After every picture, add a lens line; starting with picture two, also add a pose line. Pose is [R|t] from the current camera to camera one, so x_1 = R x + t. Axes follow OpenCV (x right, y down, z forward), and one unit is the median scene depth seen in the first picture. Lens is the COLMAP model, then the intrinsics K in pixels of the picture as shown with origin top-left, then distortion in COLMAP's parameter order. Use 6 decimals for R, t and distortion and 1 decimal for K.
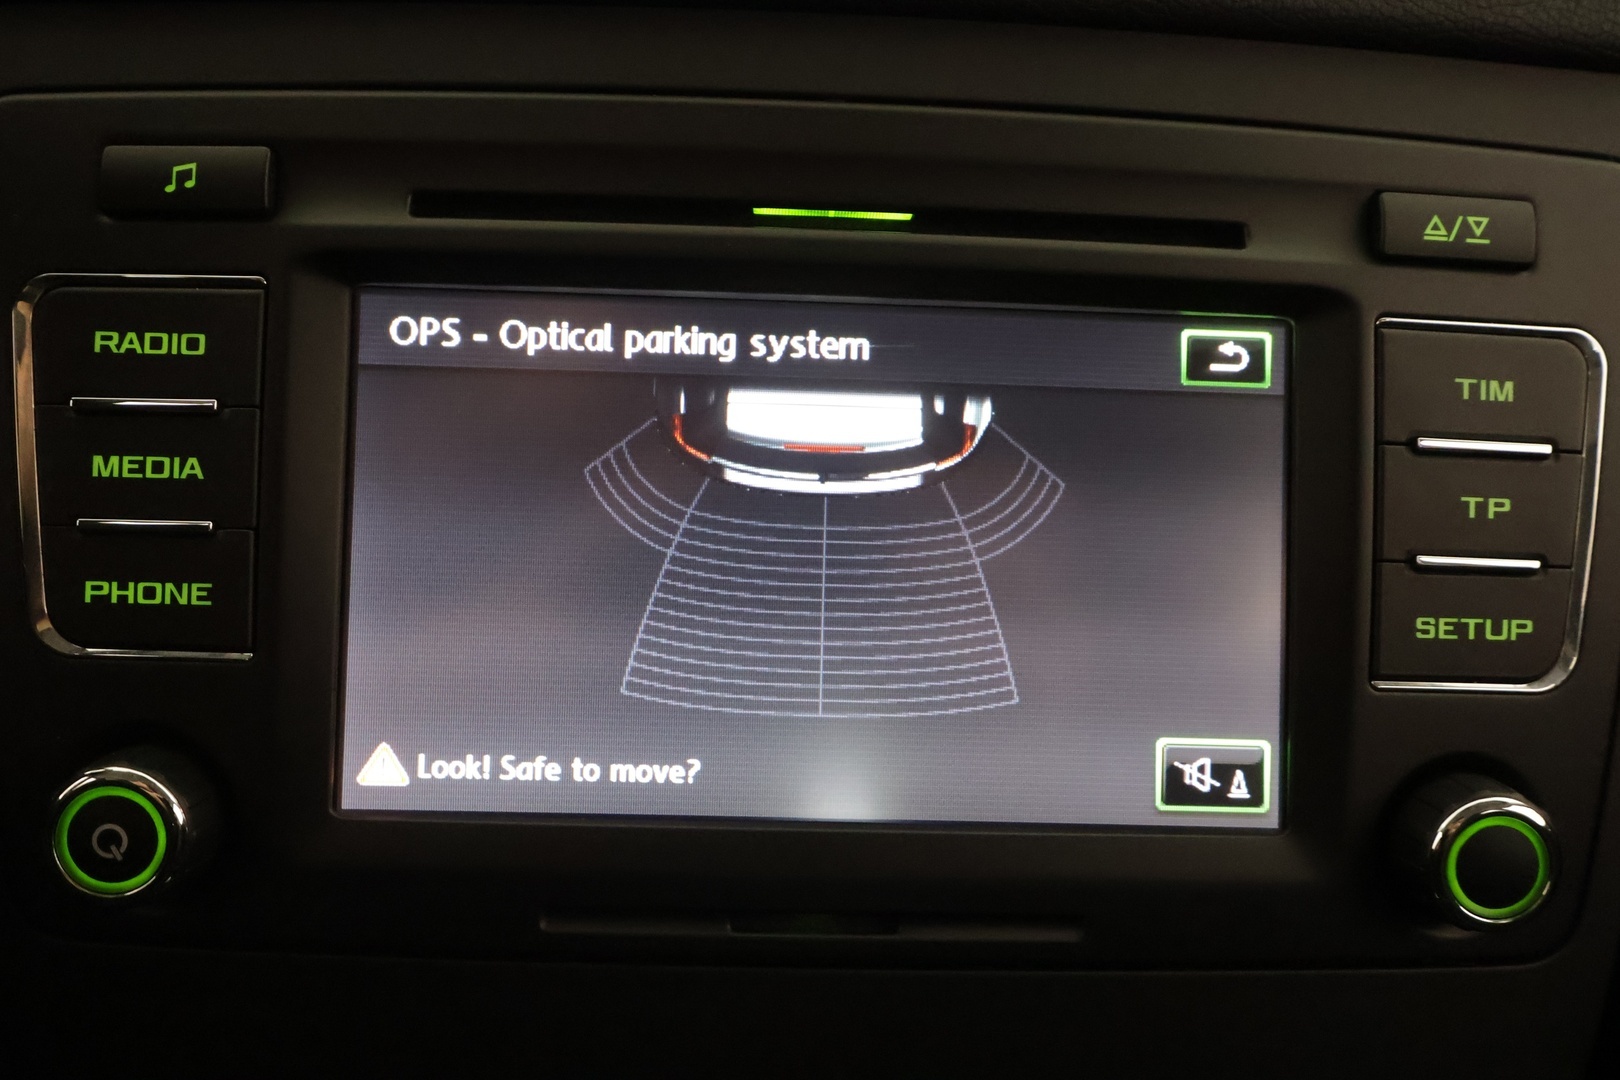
lens RADIAL K [[1276.6, 0, 812.9], [0, 1276.6, 529.3], [0, 0, 1]] dist [-0.003358, 0.002999]
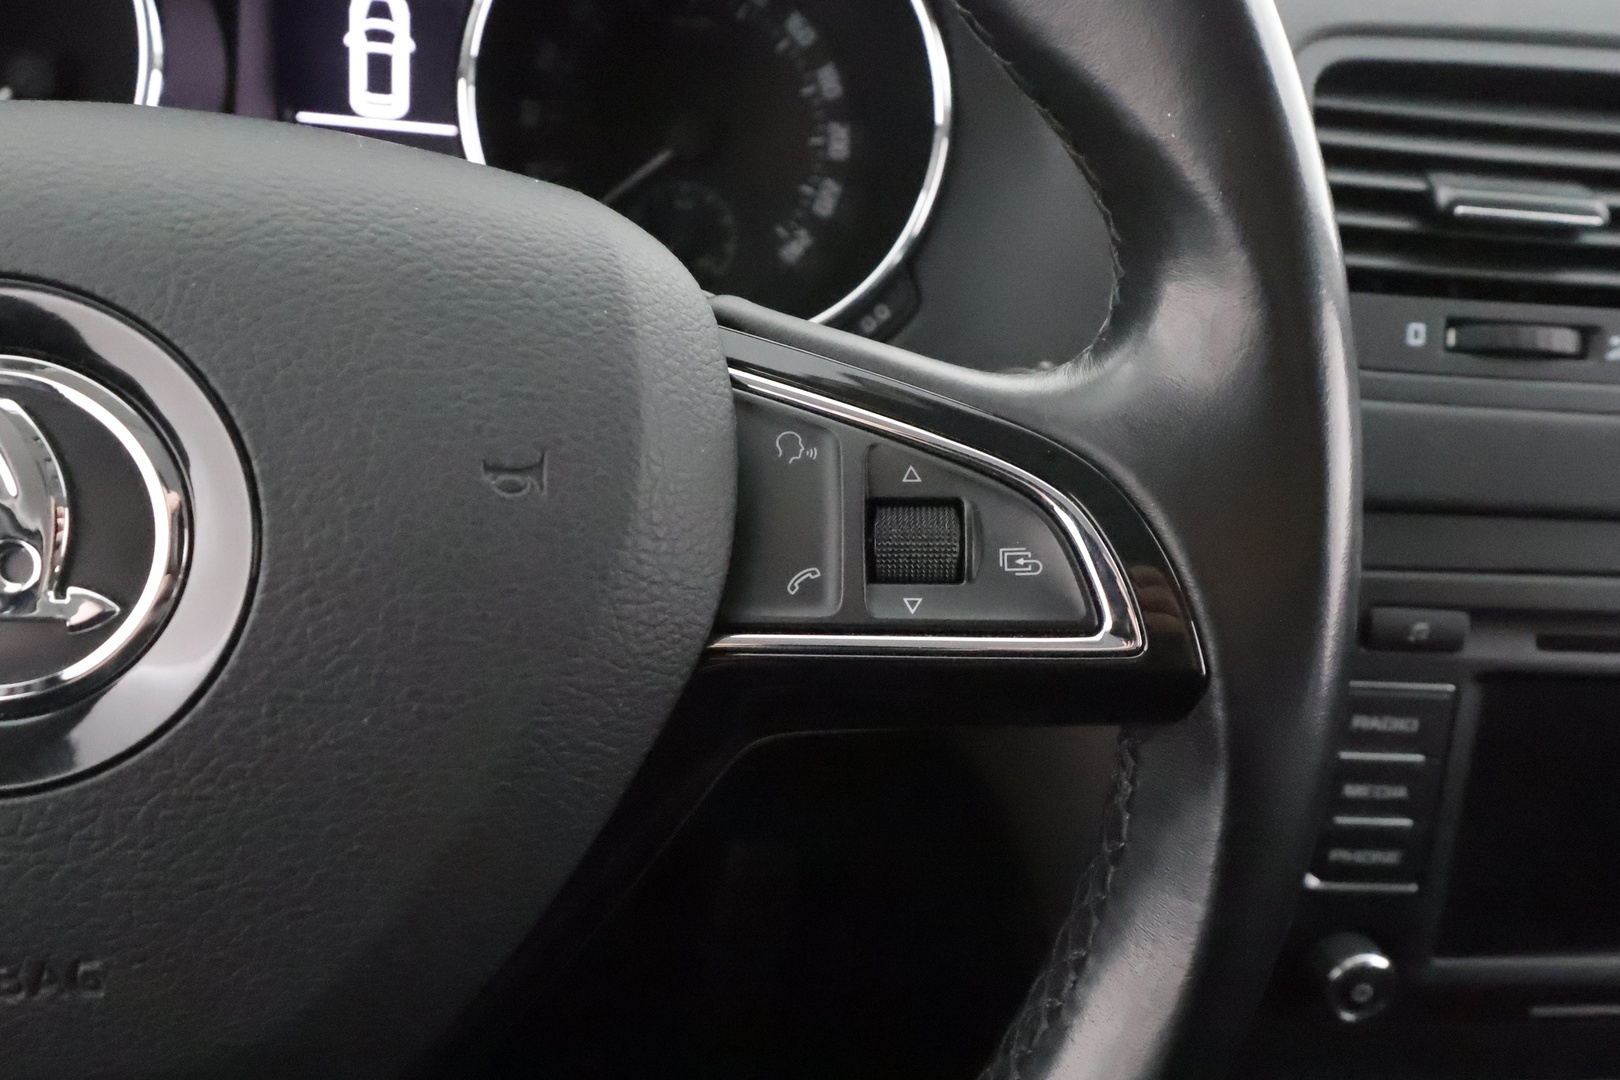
lens RADIAL K [[1276.6, 0, 815.3], [0, 1276.6, 550.4], [0, 0, 1]] dist [-0.003358, 0.002999]
pose [[0.992642, 0.004431, 0.121003, -1.478176], [-0.035718, 0.965577, 0.257653, -0.779274], [-0.115696, -0.260079, 0.958631, -0.492580]]
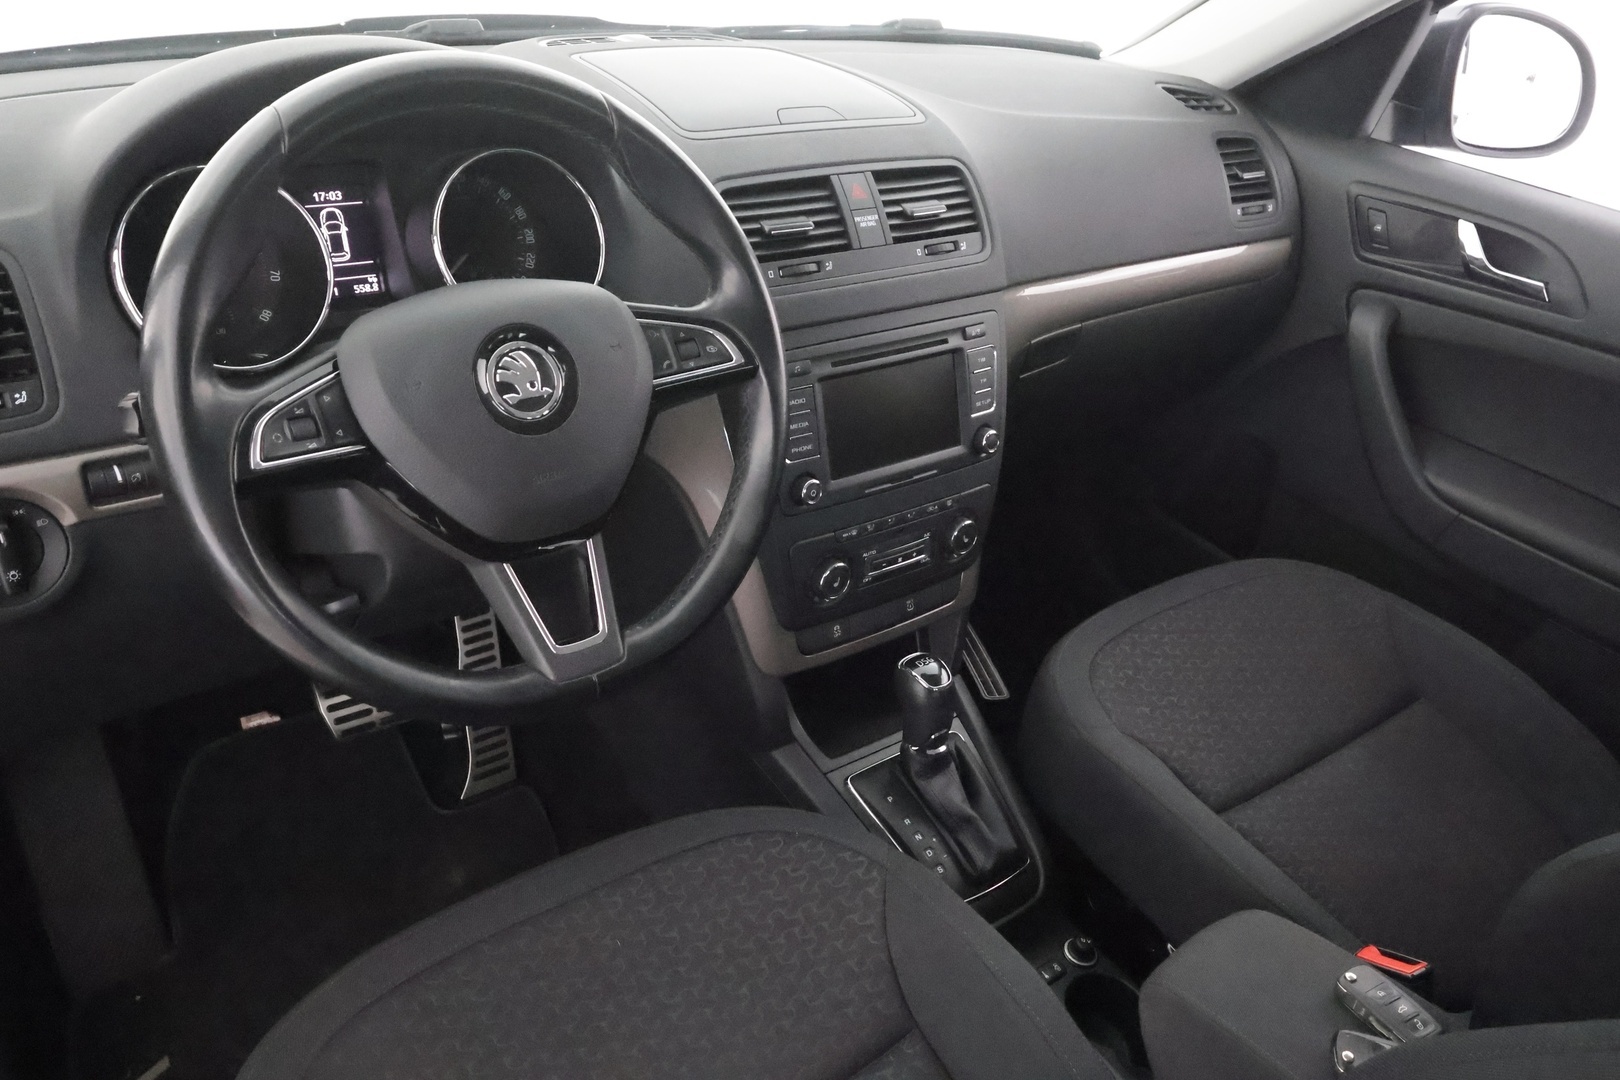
lens RADIAL K [[1276.6, 0, 812.6], [0, 1276.6, 554.1], [0, 0, 1]] dist [-0.003358, 0.002999]
pose [[0.800217, -0.269221, 0.535886, -3.384584], [0.112269, 0.945026, 0.307119, -1.137811], [-0.589108, -0.185599, 0.786451, -3.208613]]
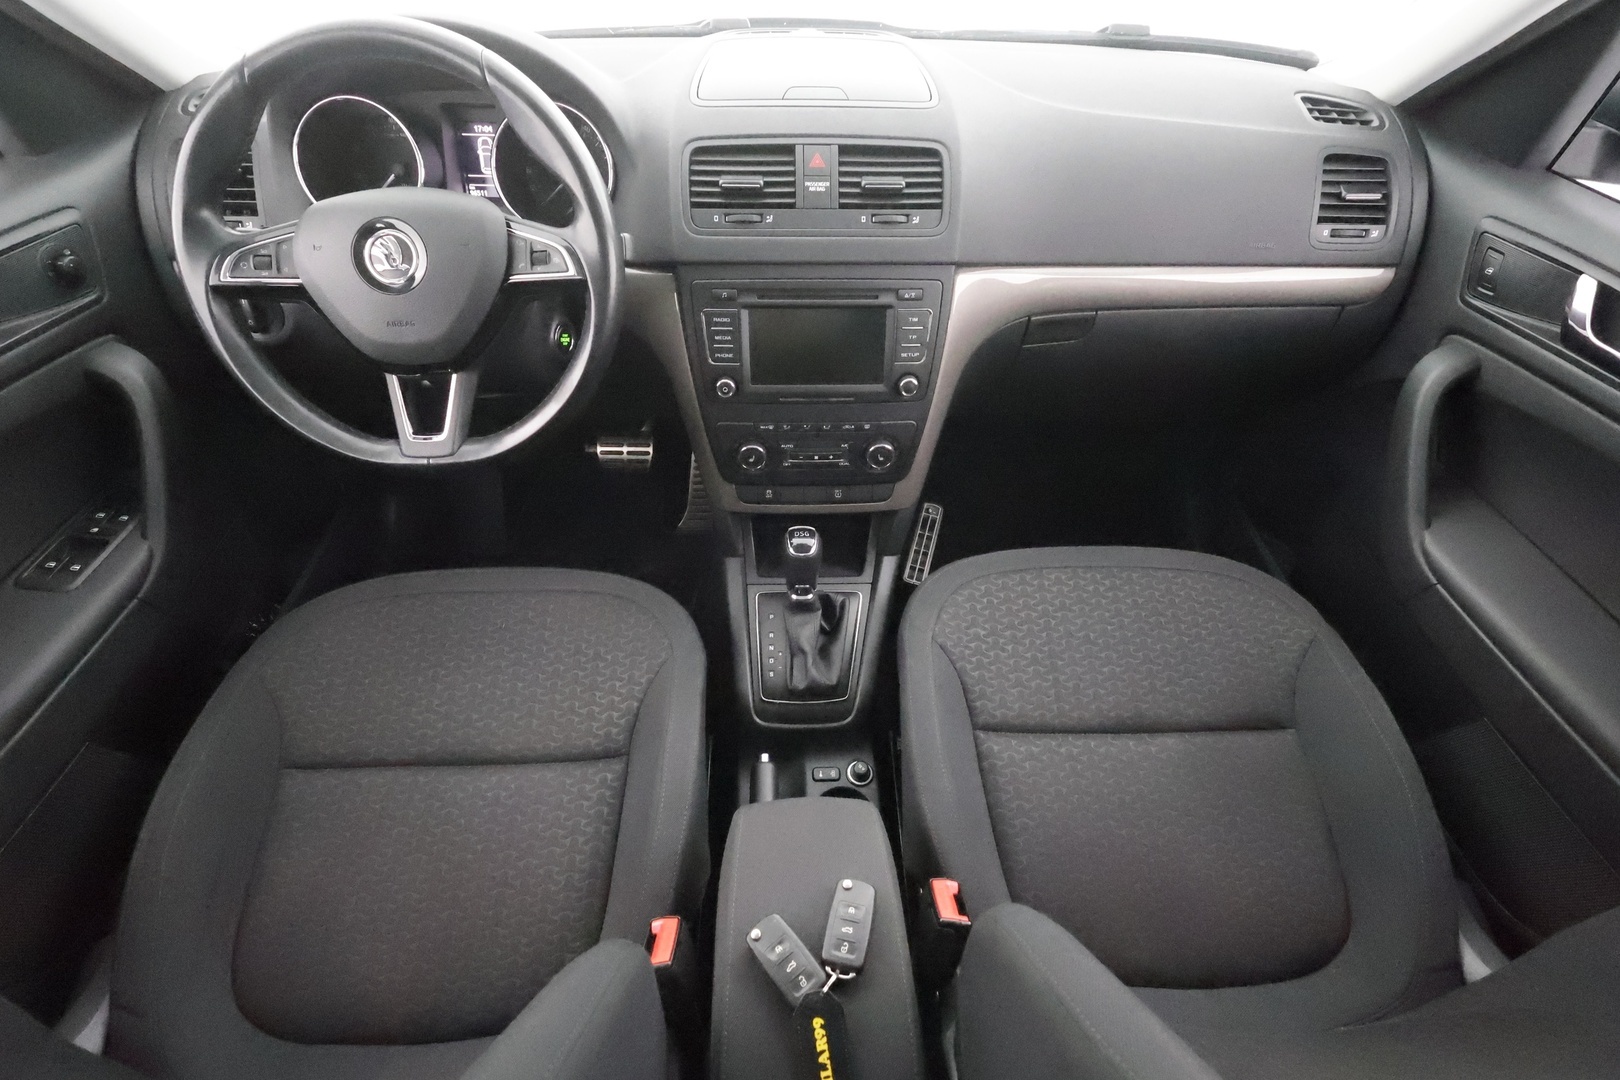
lens RADIAL K [[750.7, 0, 813.0], [0, 750.7, 547.6], [0, 0, 1]] dist [-0.004648, 0.001818]
pose [[0.999674, -0.024642, -0.006645, -0.017946], [0.025044, 0.896924, 0.441475, -0.827984], [-0.004919, -0.441498, 0.897249, -3.256104]]
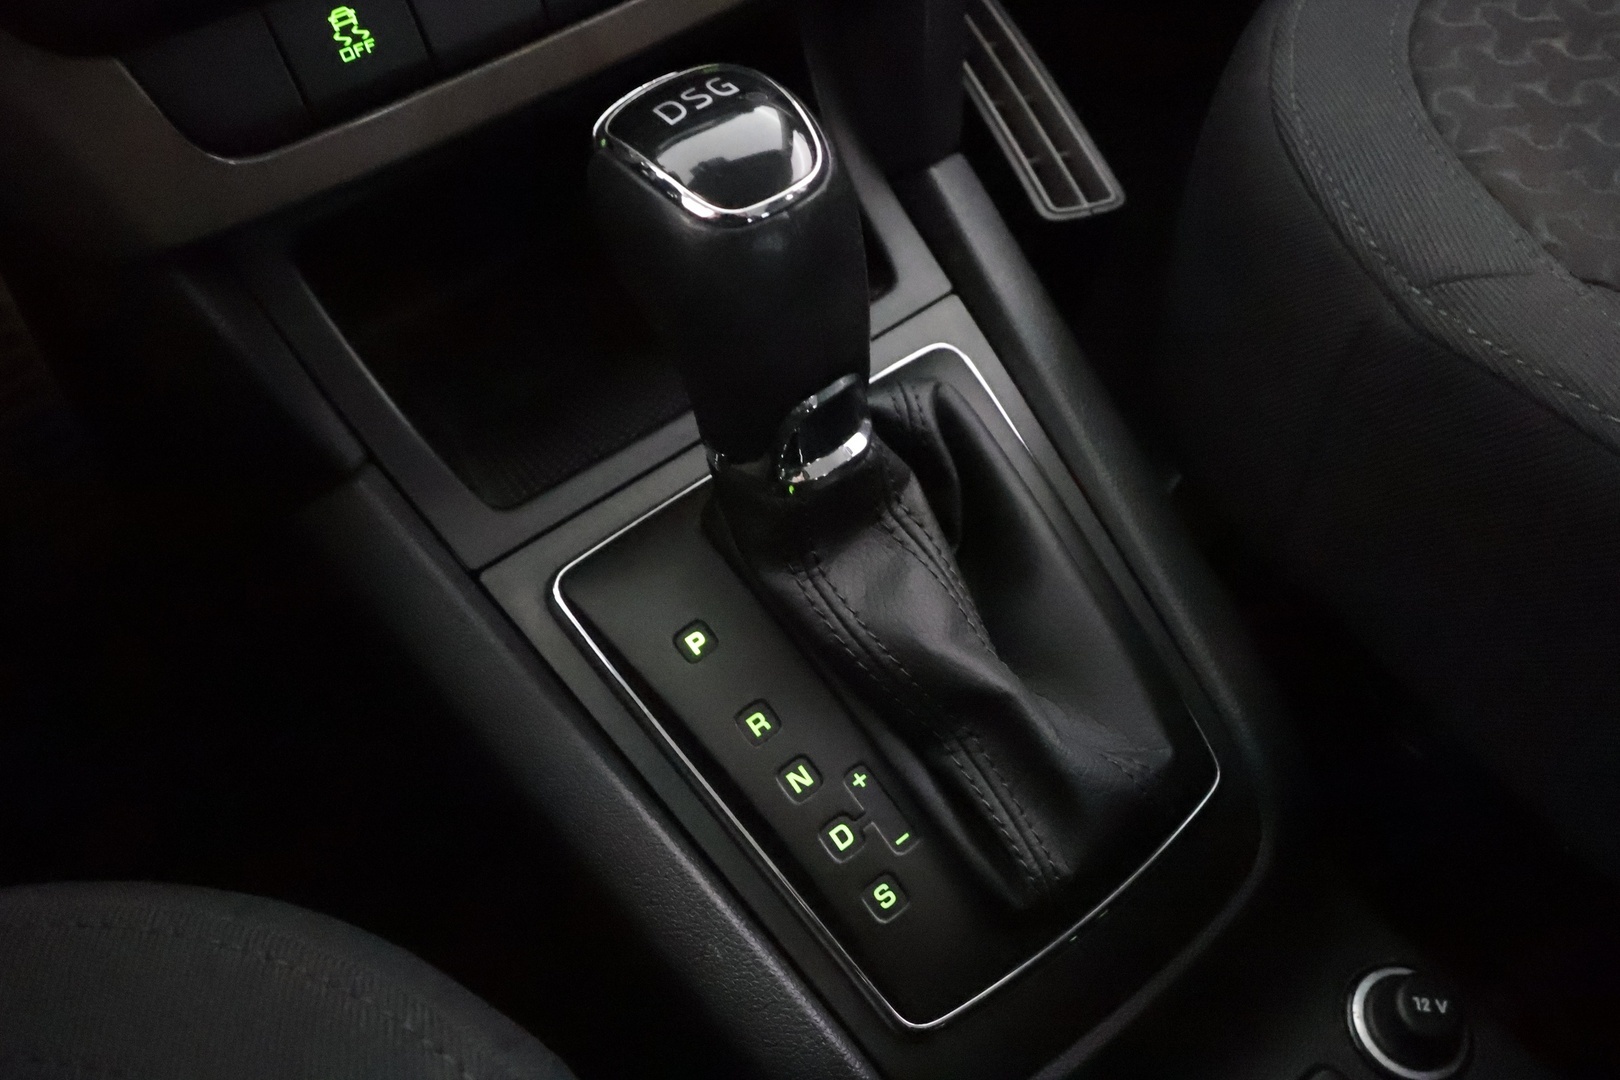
lens RADIAL K [[1276.6, 0, 816.9], [0, 1276.6, 547.5], [0, 0, 1]] dist [-0.003358, 0.002999]
pose [[0.798455, -0.526634, 0.291765, -0.612586], [0.289036, 0.760420, 0.581567, 0.724133], [-0.528137, -0.380024, 0.759377, -0.357991]]
